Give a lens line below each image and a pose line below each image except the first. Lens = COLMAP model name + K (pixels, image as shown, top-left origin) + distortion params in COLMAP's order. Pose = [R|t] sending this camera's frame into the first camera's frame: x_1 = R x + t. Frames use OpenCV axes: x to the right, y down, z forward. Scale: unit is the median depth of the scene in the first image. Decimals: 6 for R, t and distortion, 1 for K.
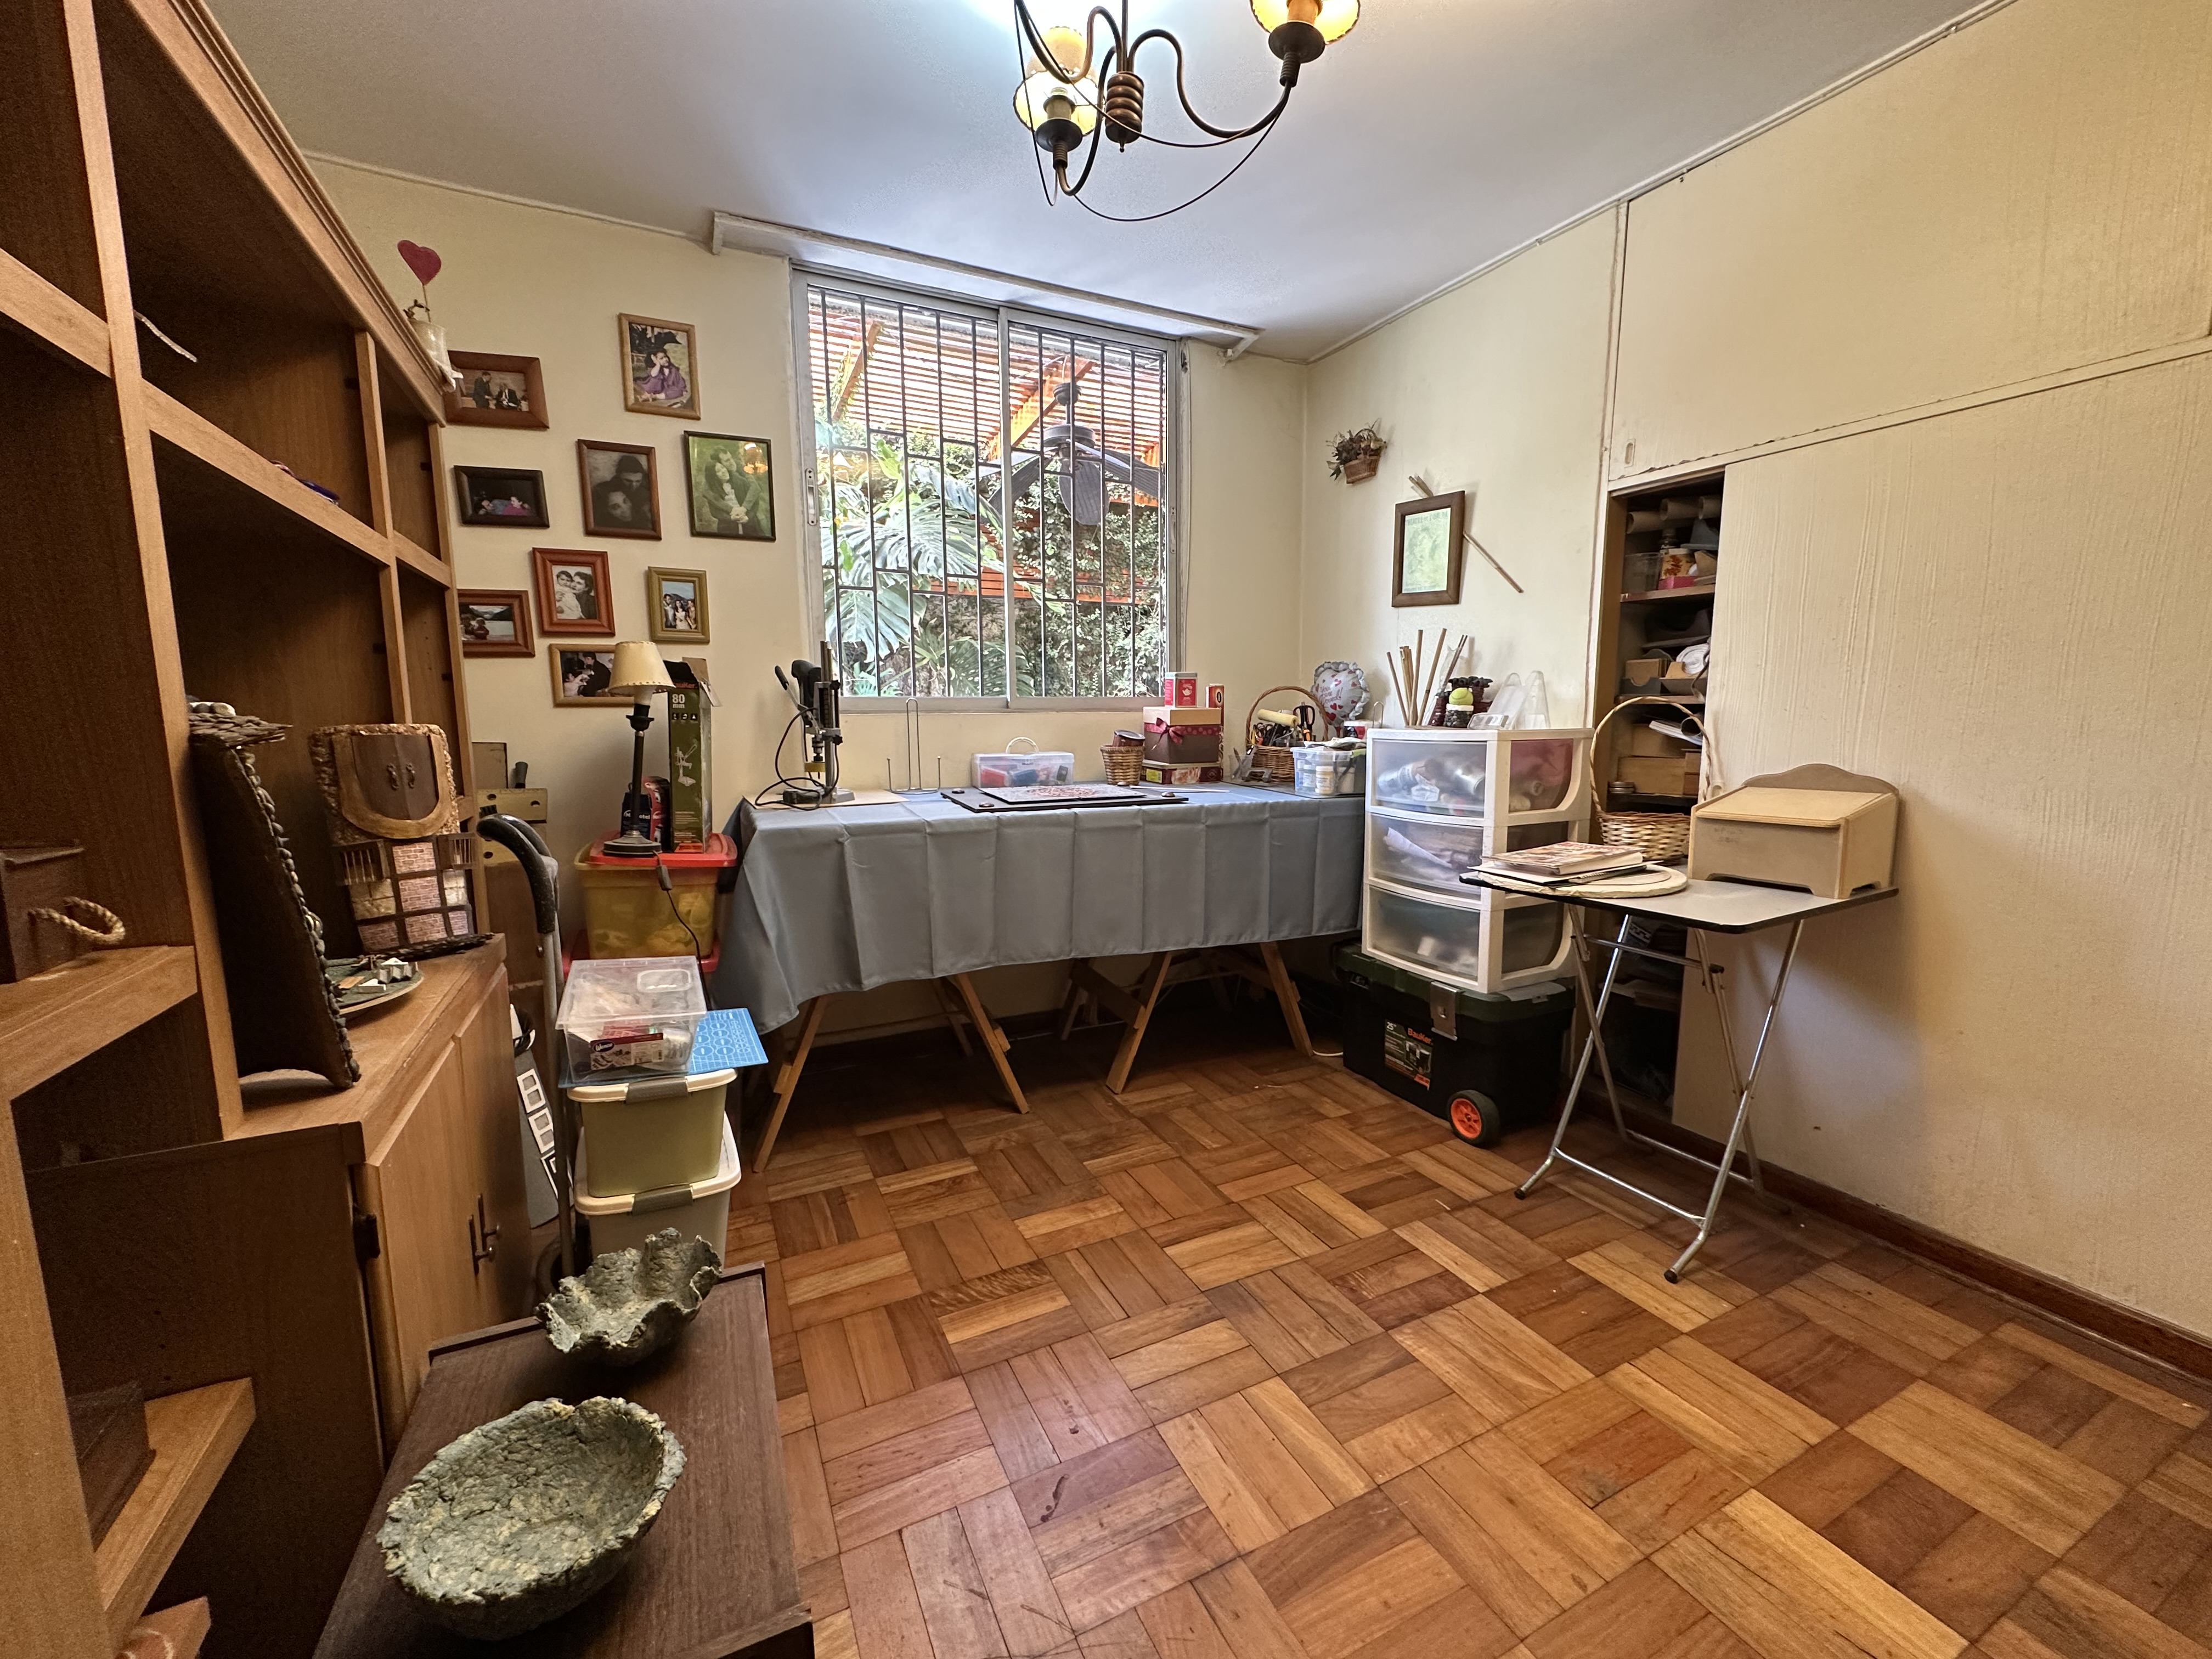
lens RADIAL K [[881.3, 0, 1105.5], [0, 881.3, 834.1], [0, 0, 1]] dist [-0.002585, -0.000128]
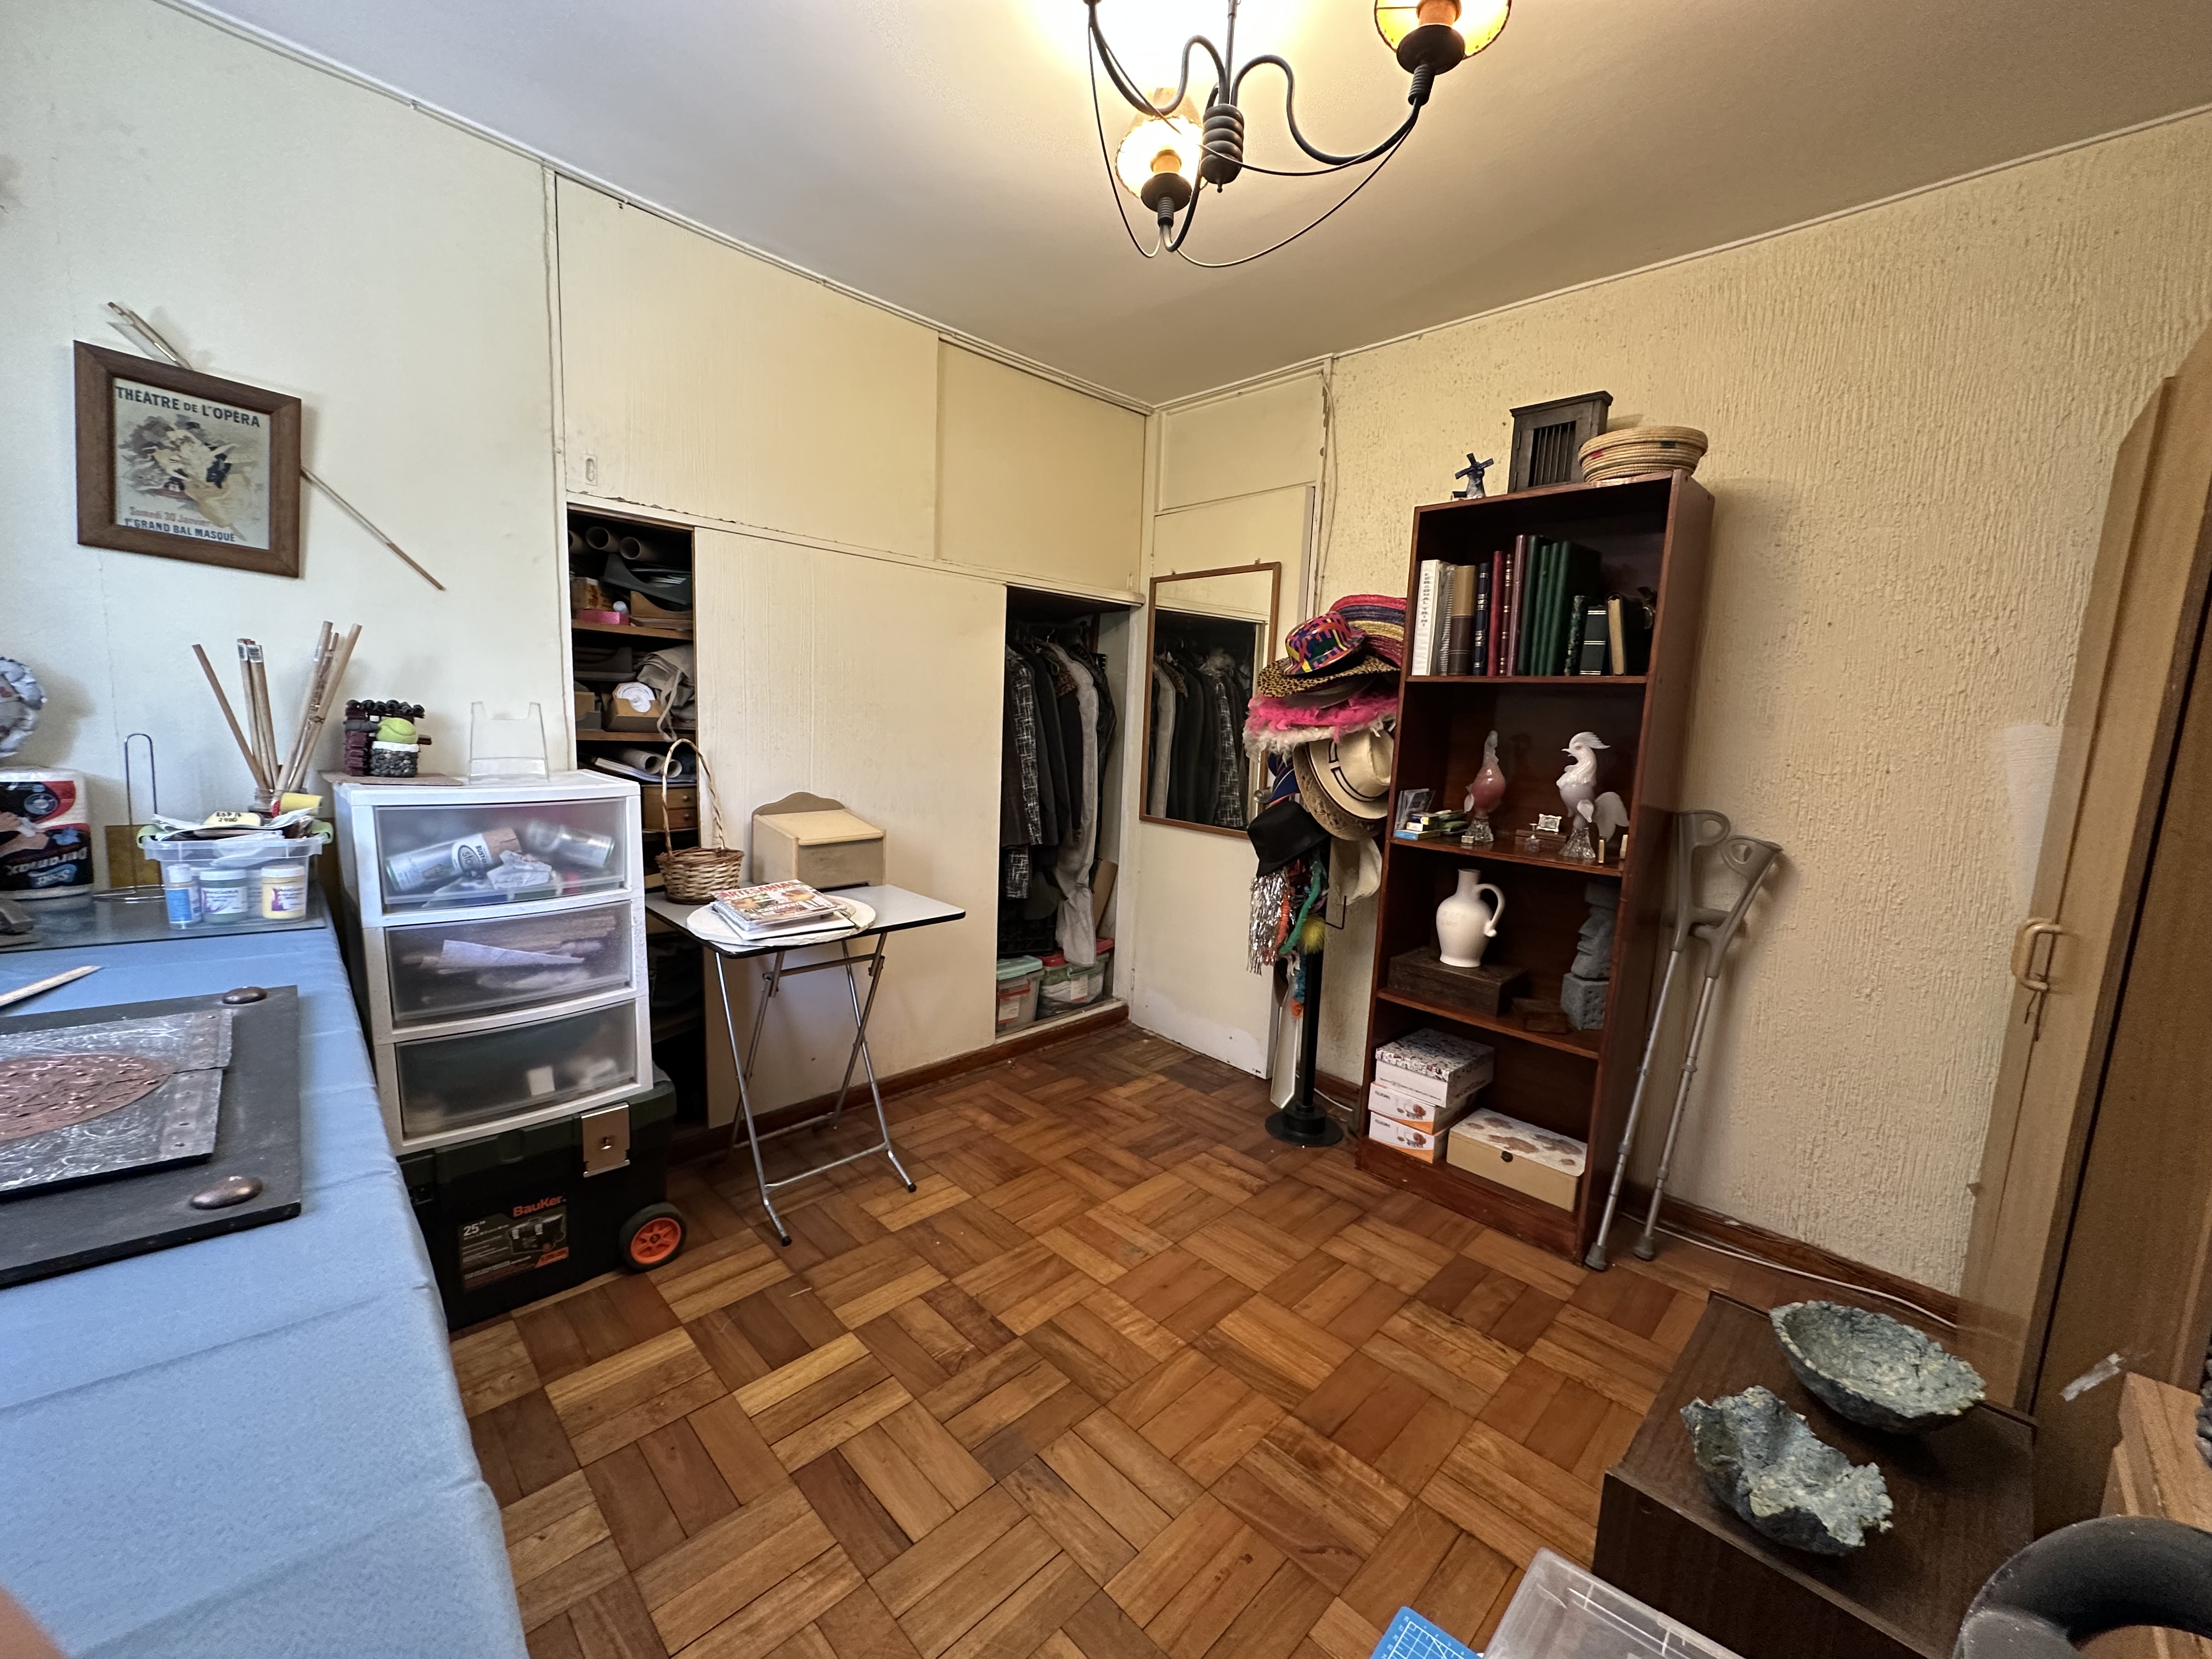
lens RADIAL K [[881.3, 0, 1107.0], [0, 881.3, 829.9], [0, 0, 1]] dist [-0.002585, -0.000128]
pose [[-0.331797, -0.130711, 0.934251, -0.478919], [0.082791, 0.982498, 0.166865, -0.171770], [-0.939711, 0.132713, -0.315168, 0.824276]]
